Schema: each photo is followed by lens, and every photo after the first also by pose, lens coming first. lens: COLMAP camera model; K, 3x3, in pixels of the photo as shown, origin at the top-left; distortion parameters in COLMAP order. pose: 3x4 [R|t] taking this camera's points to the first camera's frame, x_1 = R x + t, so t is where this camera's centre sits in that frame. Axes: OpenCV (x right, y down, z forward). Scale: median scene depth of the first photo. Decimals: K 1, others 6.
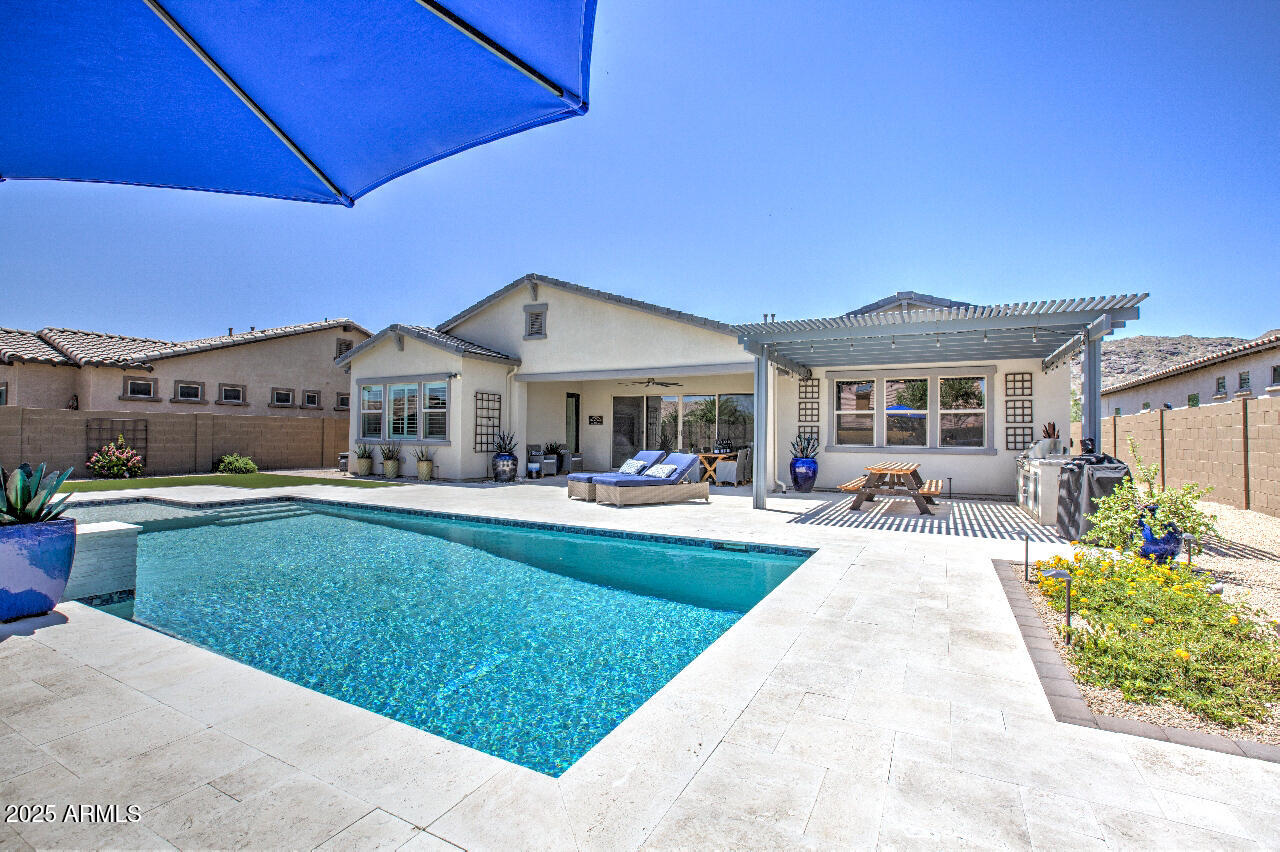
lens RADIAL K [[570.5, 0, 638.0], [0, 570.5, 426.8], [0, 0, 1]] dist [-0.000876, -0.000036]
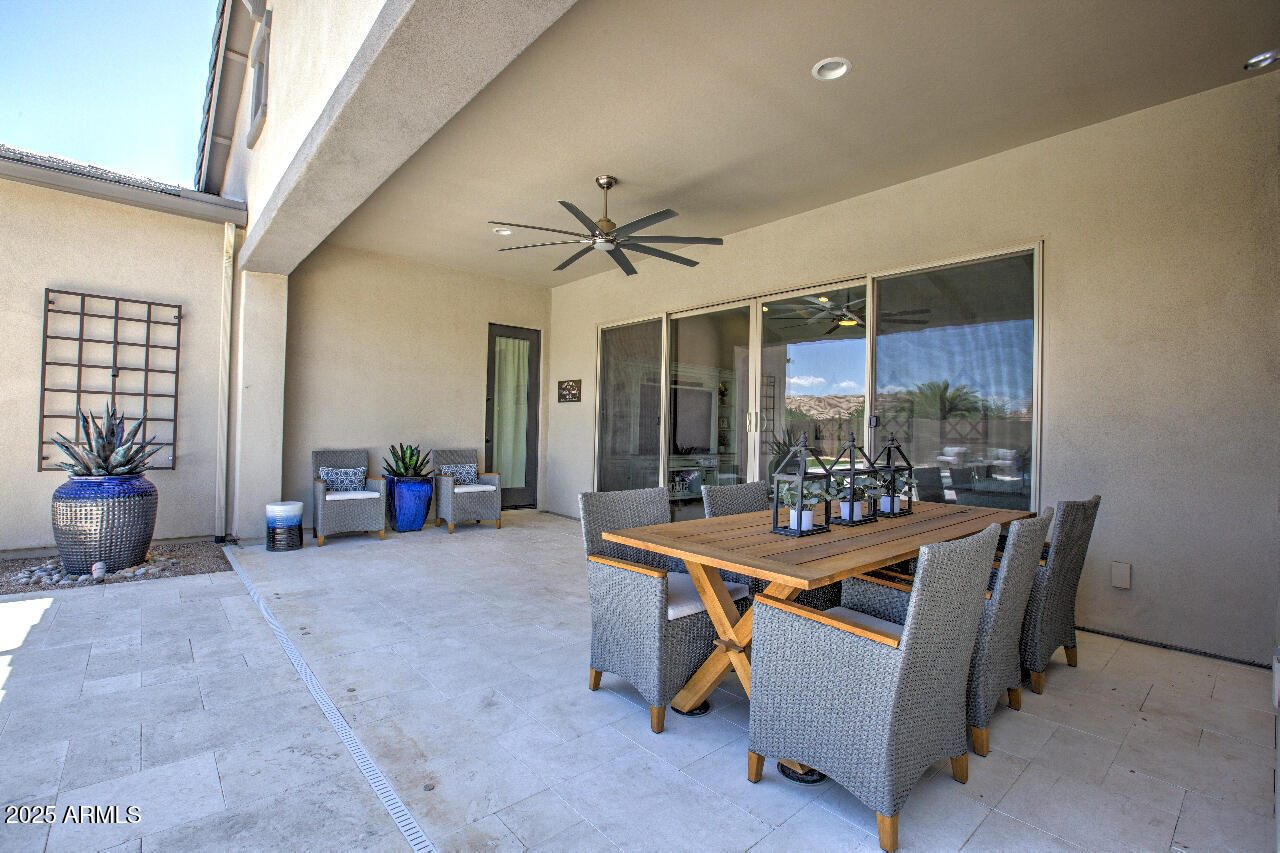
lens RADIAL K [[570.5, 0, 640.7], [0, 570.5, 421.7], [0, 0, 1]] dist [-0.000876, -0.000036]
pose [[0.936976, 0.013183, -0.349145, 0.172717], [-0.012938, 0.999912, 0.003036, 0.012310], [0.349155, 0.001672, 0.937064, 0.906393]]
